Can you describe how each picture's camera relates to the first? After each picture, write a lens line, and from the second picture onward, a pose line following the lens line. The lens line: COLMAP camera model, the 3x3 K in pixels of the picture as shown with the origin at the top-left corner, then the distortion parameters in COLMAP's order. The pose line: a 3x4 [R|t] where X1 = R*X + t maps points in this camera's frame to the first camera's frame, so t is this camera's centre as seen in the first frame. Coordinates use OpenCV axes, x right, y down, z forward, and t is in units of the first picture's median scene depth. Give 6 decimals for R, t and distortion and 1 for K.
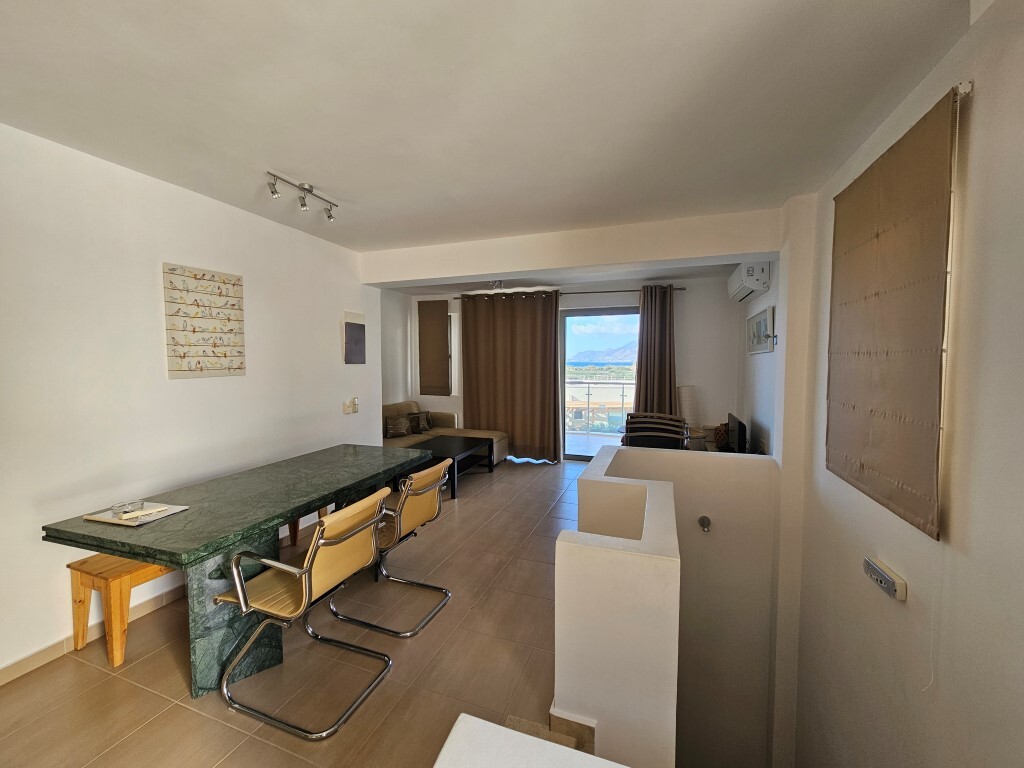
lens RADIAL K [[421.8, 0, 504.9], [0, 421.8, 380.4], [0, 0, 1]] dist [-0.002037, 0.000285]
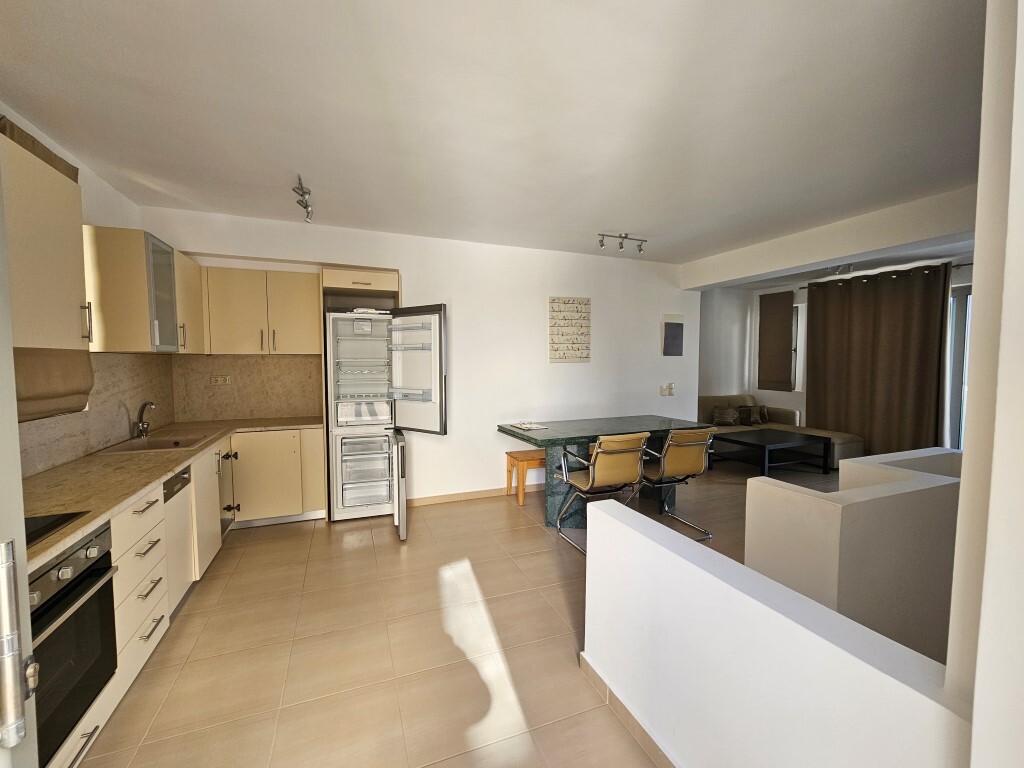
lens RADIAL K [[421.8, 0, 504.9], [0, 421.8, 380.4], [0, 0, 1]] dist [-0.002037, 0.000285]
pose [[0.669494, 0.037854, -0.741853, 0.249885], [-0.034648, 0.999205, 0.019718, 0.027019], [0.742009, 0.012503, 0.670273, -0.204554]]
